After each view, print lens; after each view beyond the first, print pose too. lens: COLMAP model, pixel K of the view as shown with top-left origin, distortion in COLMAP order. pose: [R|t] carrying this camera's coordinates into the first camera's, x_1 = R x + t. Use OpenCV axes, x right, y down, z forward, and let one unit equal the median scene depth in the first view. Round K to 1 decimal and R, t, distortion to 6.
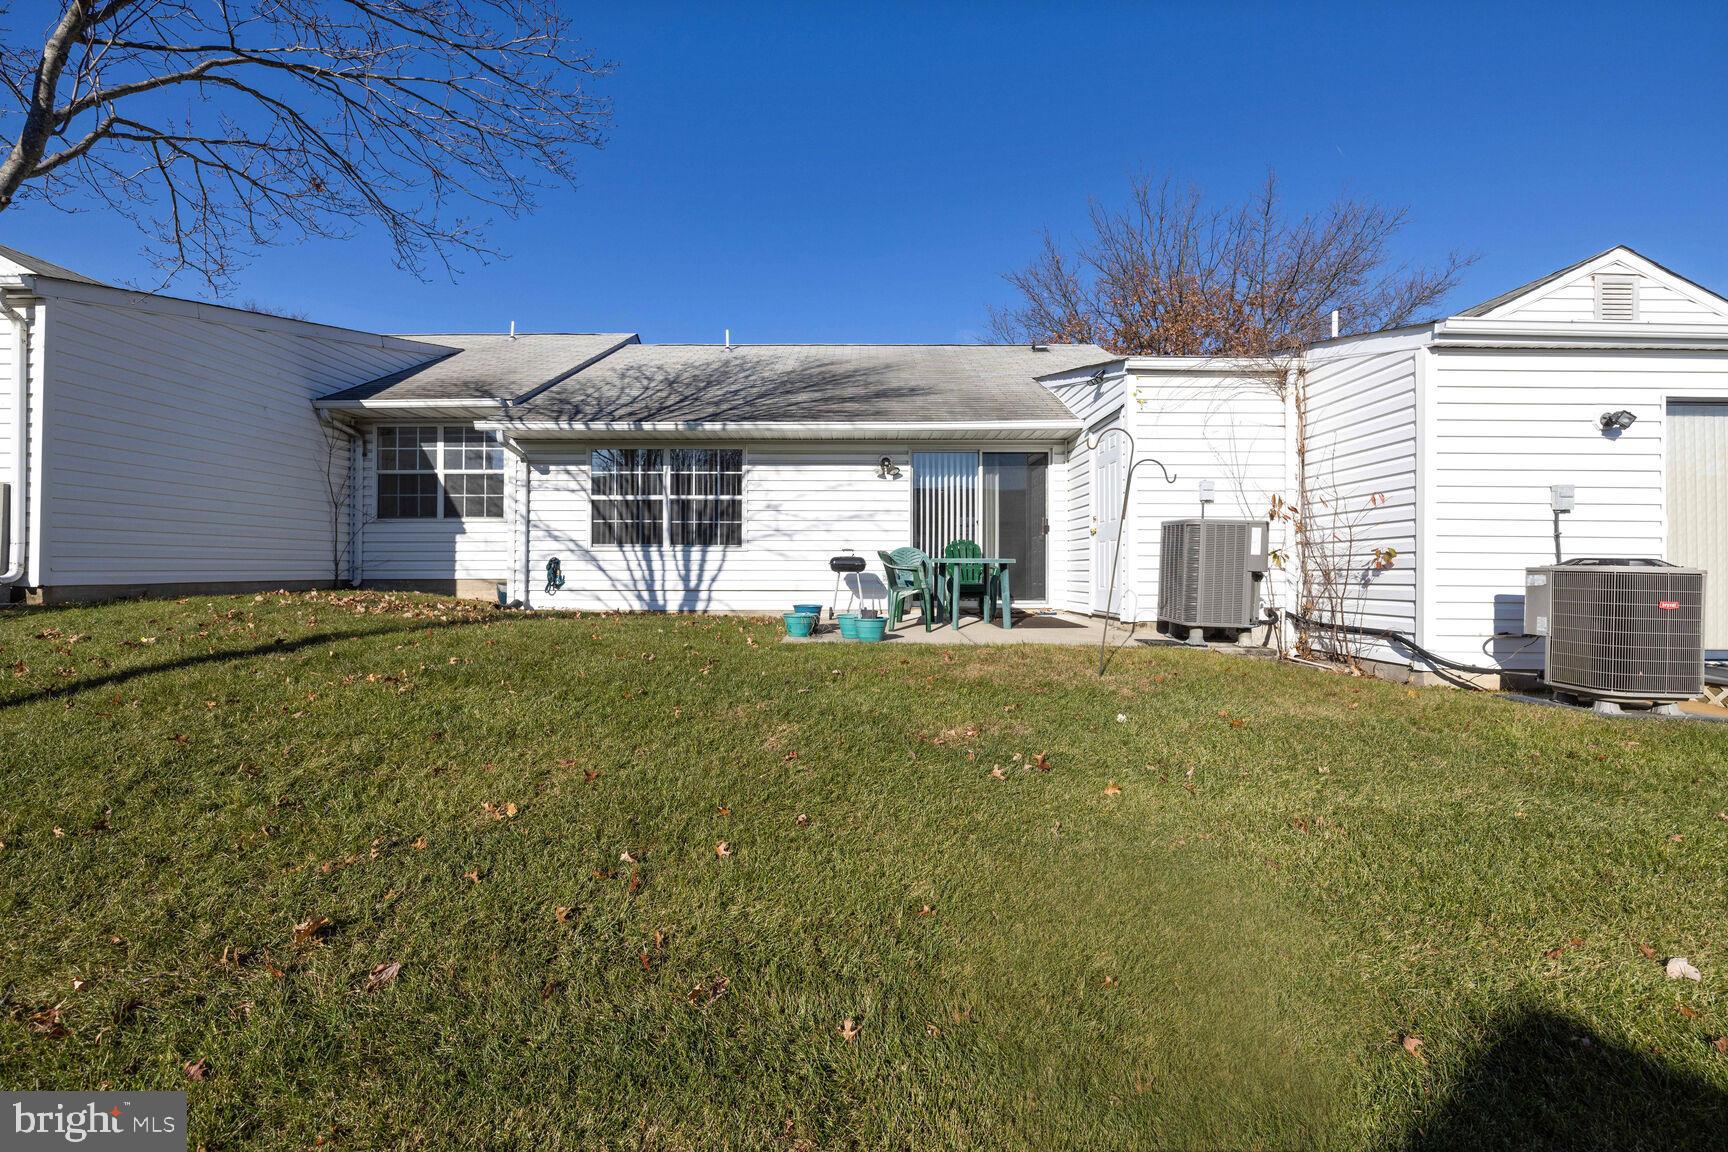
lens RADIAL K [[727.0, 0, 865.0], [0, 727.0, 574.1], [0, 0, 1]] dist [0.001938, -0.000989]
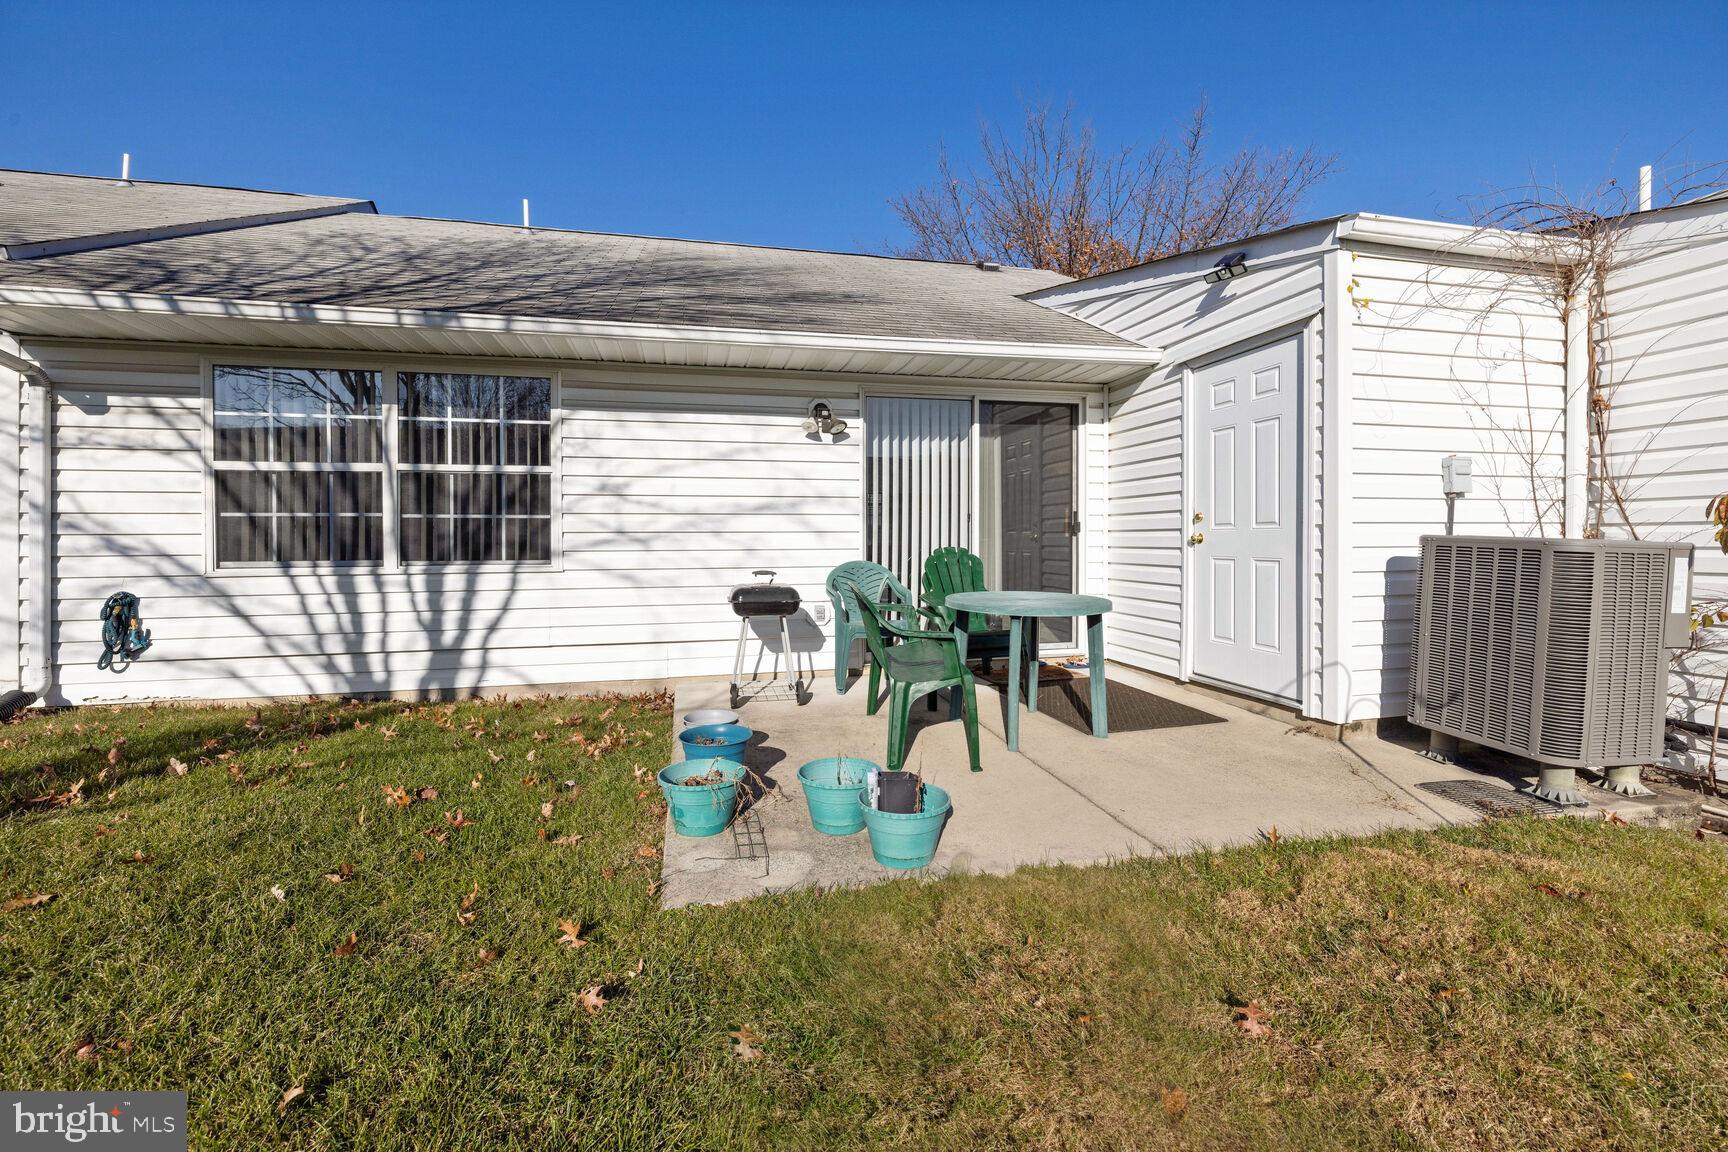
lens RADIAL K [[727.0, 0, 858.9], [0, 727.0, 542.2], [0, 0, 1]] dist [0.001938, -0.000989]
pose [[0.974613, -0.008051, 0.223753, -0.069509], [0.006956, 0.999960, 0.005680, -0.054590], [-0.223790, -0.003980, 0.974629, 0.437431]]
